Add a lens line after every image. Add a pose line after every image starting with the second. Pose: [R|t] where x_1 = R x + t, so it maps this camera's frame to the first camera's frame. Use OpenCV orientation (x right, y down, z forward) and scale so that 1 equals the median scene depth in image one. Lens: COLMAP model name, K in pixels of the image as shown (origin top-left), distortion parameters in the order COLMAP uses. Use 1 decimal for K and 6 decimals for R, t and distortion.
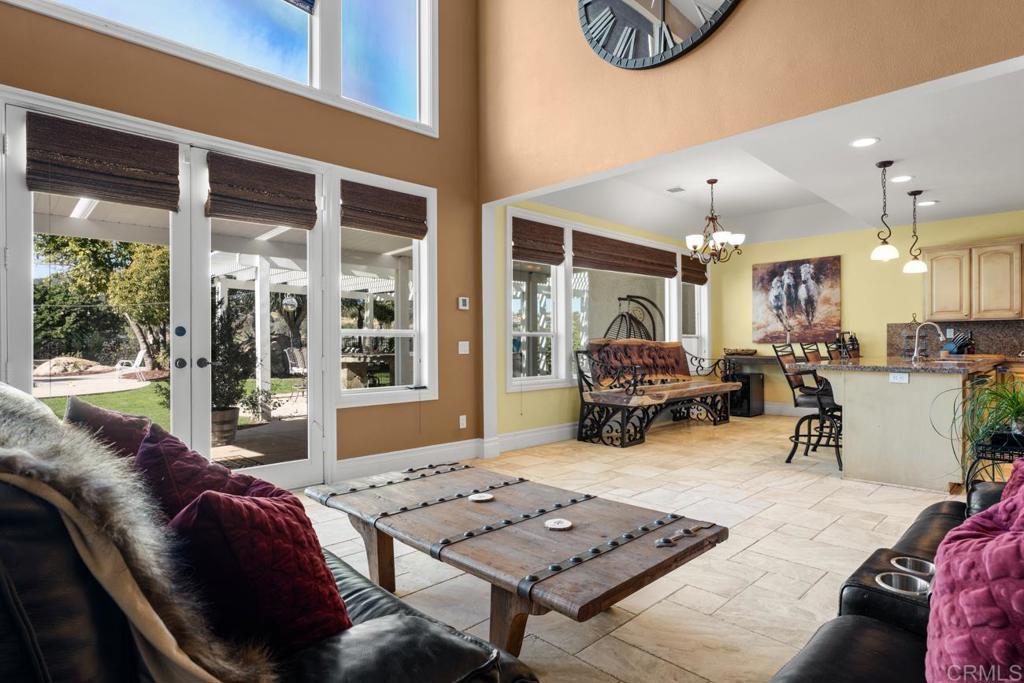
lens RADIAL K [[539.0, 0, 531.0], [0, 539.0, 345.5], [0, 0, 1]] dist [-0.006821, -0.001172]
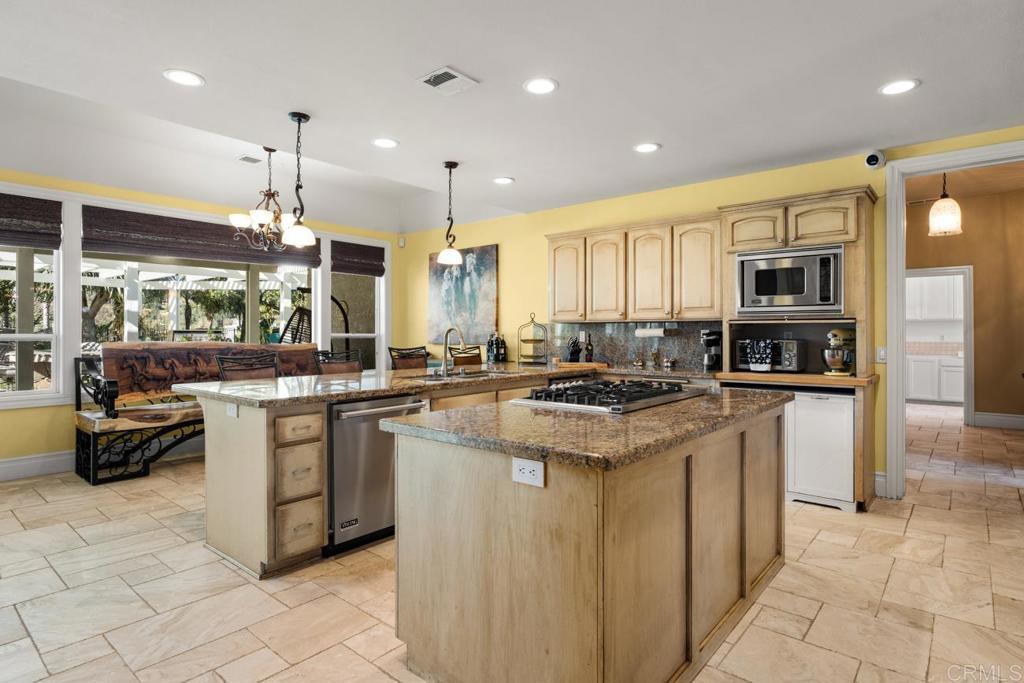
lens RADIAL K [[539.0, 0, 531.6], [0, 539.0, 328.5], [0, 0, 1]] dist [-0.006821, -0.001172]
pose [[0.996355, 0.005285, 0.085143, 0.545343], [-0.004295, 0.999921, -0.011799, -0.021384], [-0.085198, 0.011390, 0.996299, 0.130715]]
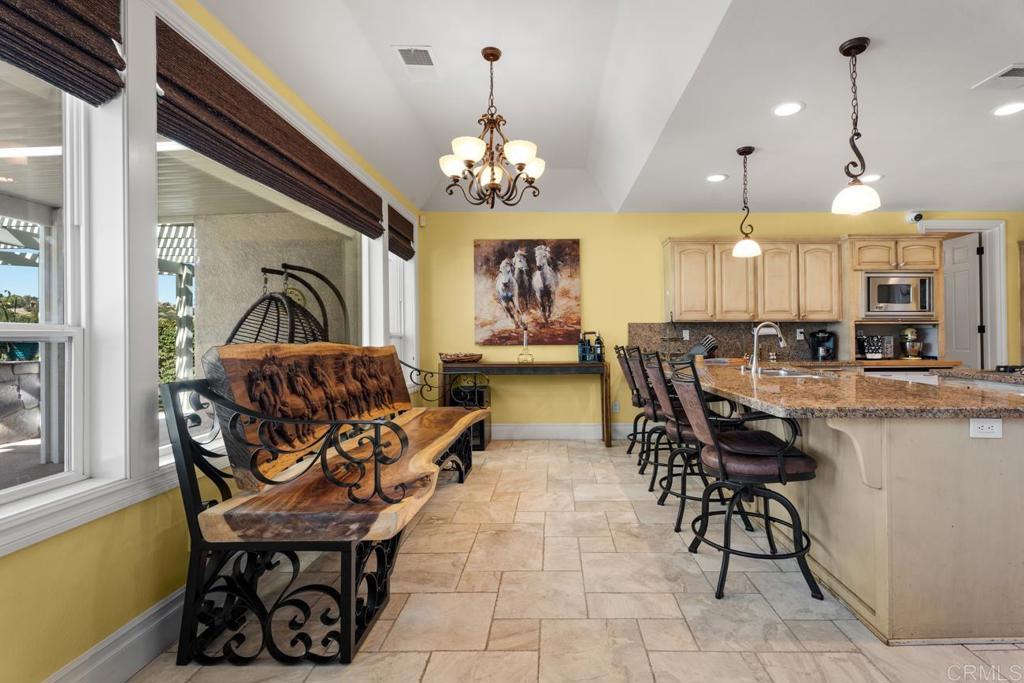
lens RADIAL K [[461.7, 0, 542.9], [0, 461.7, 338.5], [0, 0, 1]] dist [0.001684, 0.000260]
pose [[0.718718, 0.000089, 0.695302, 0.040907], [0.002388, 0.999994, -0.002597, -0.013020], [-0.695298, 0.003527, 0.718713, 0.518789]]
